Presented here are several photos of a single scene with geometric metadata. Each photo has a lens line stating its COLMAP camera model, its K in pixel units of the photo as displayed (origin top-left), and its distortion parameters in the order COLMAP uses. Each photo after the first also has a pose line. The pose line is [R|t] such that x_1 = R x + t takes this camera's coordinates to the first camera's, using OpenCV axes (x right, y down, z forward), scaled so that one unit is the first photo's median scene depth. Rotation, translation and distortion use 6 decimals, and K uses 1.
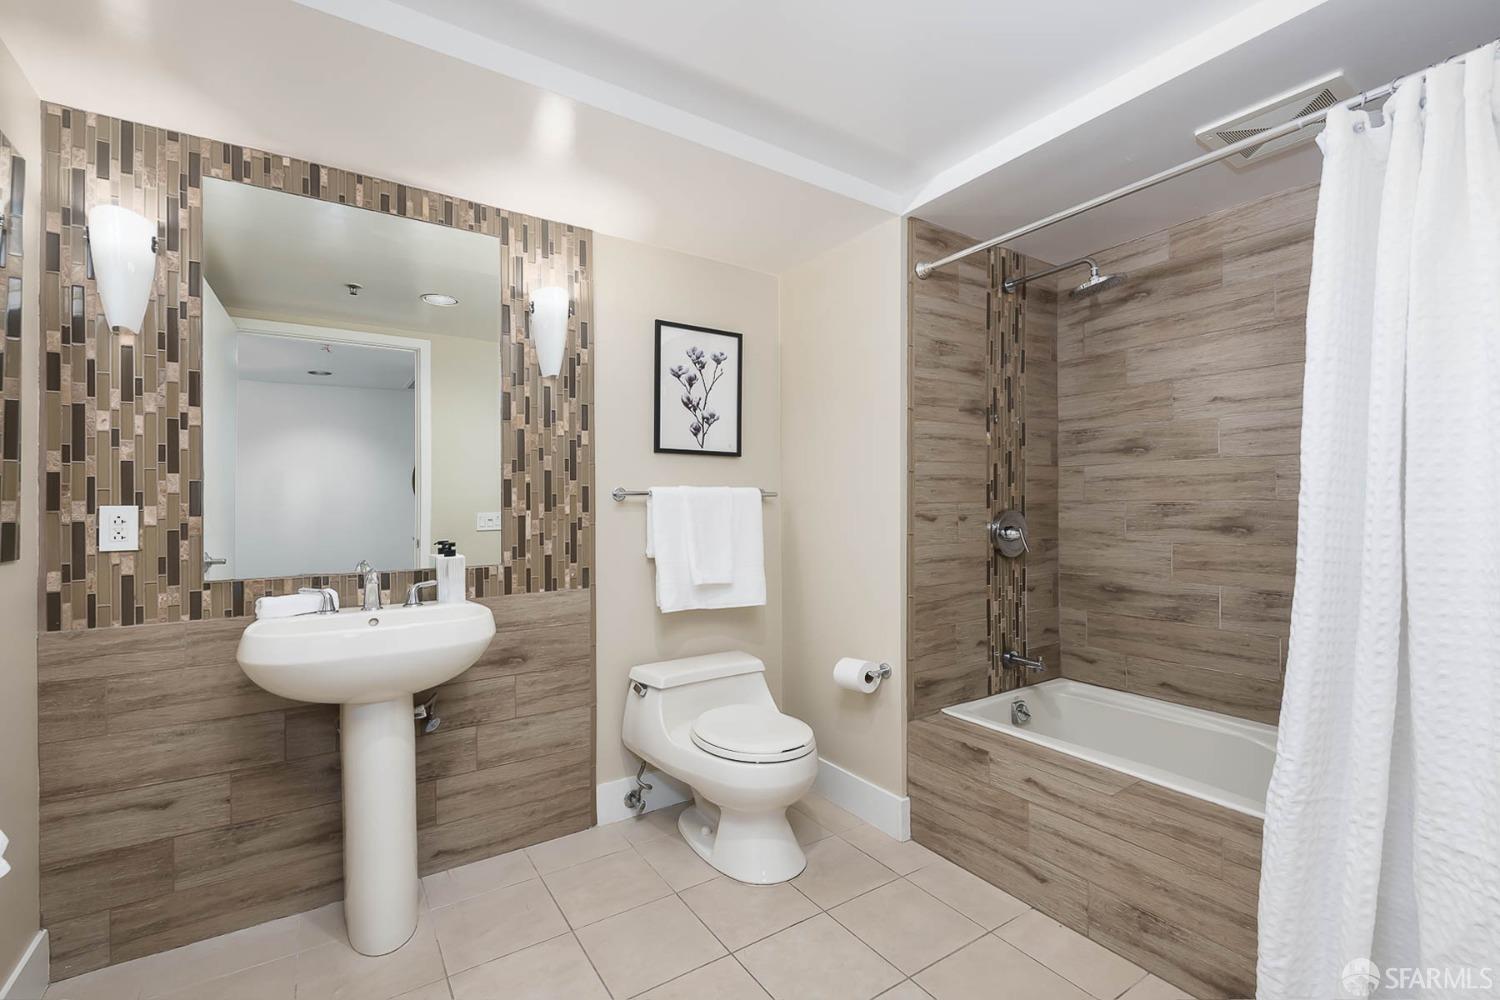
lens RADIAL K [[706.0, 0, 753.7], [0, 706.0, 471.6], [0, 0, 1]] dist [-0.007224, -0.008422]
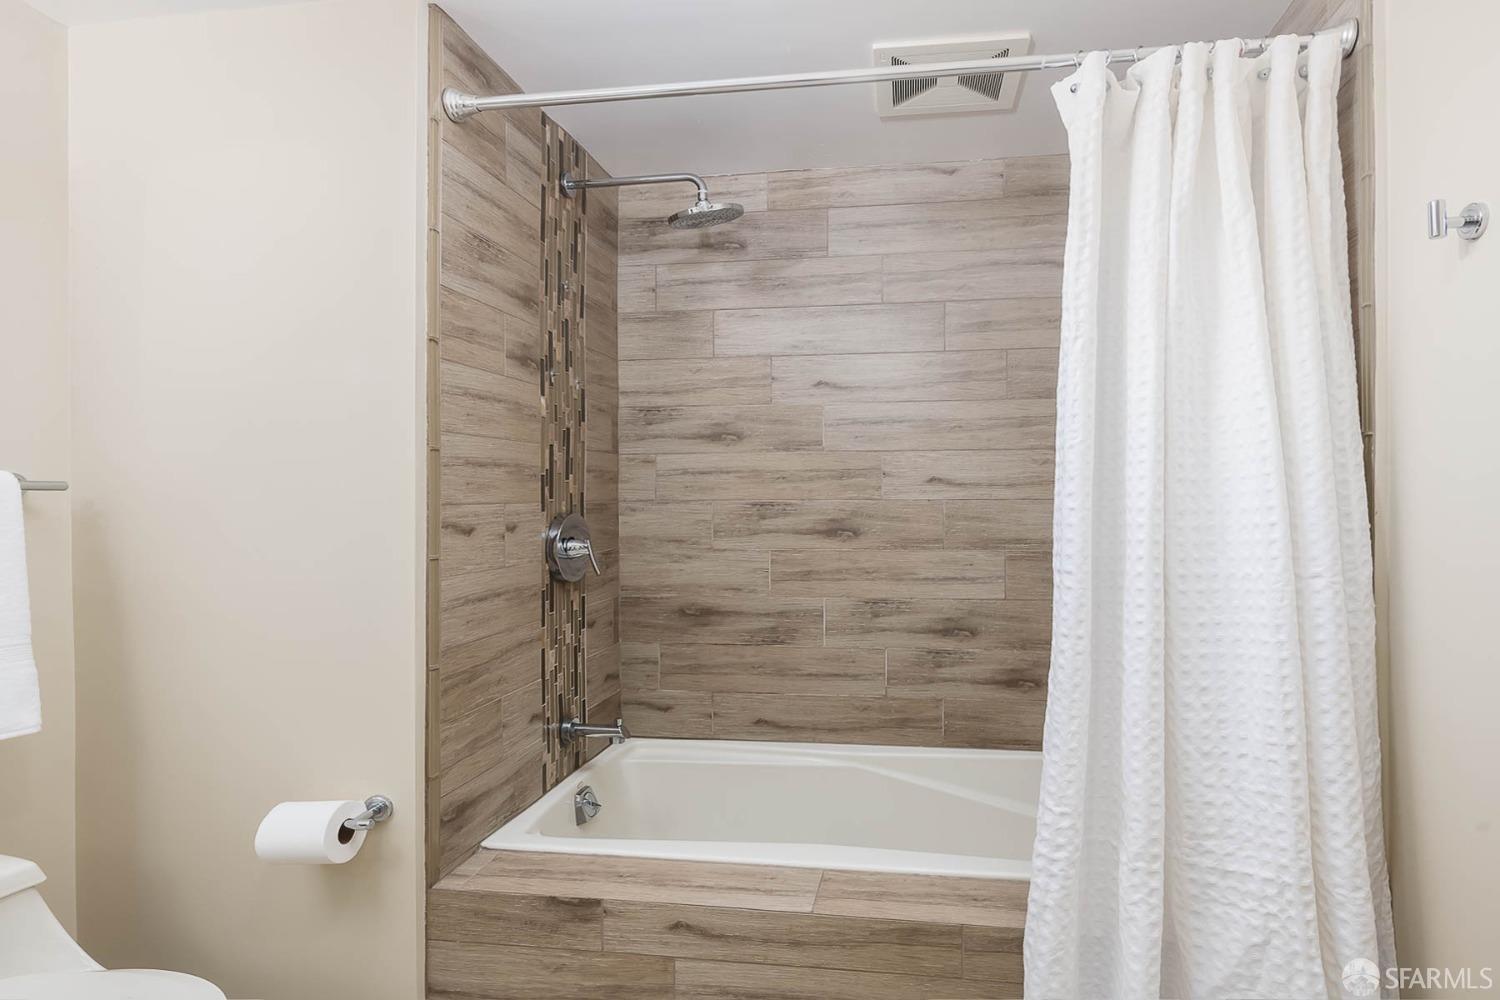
lens RADIAL K [[706.4, 0, 750.8], [0, 706.4, 492.7], [0, 0, 1]] dist [-0.001635, -0.001443]
pose [[0.613031, 0.005835, 0.790038, -0.072939], [-0.034622, 0.999211, 0.019486, 0.015295], [-0.789300, -0.039298, 0.612749, 0.451697]]
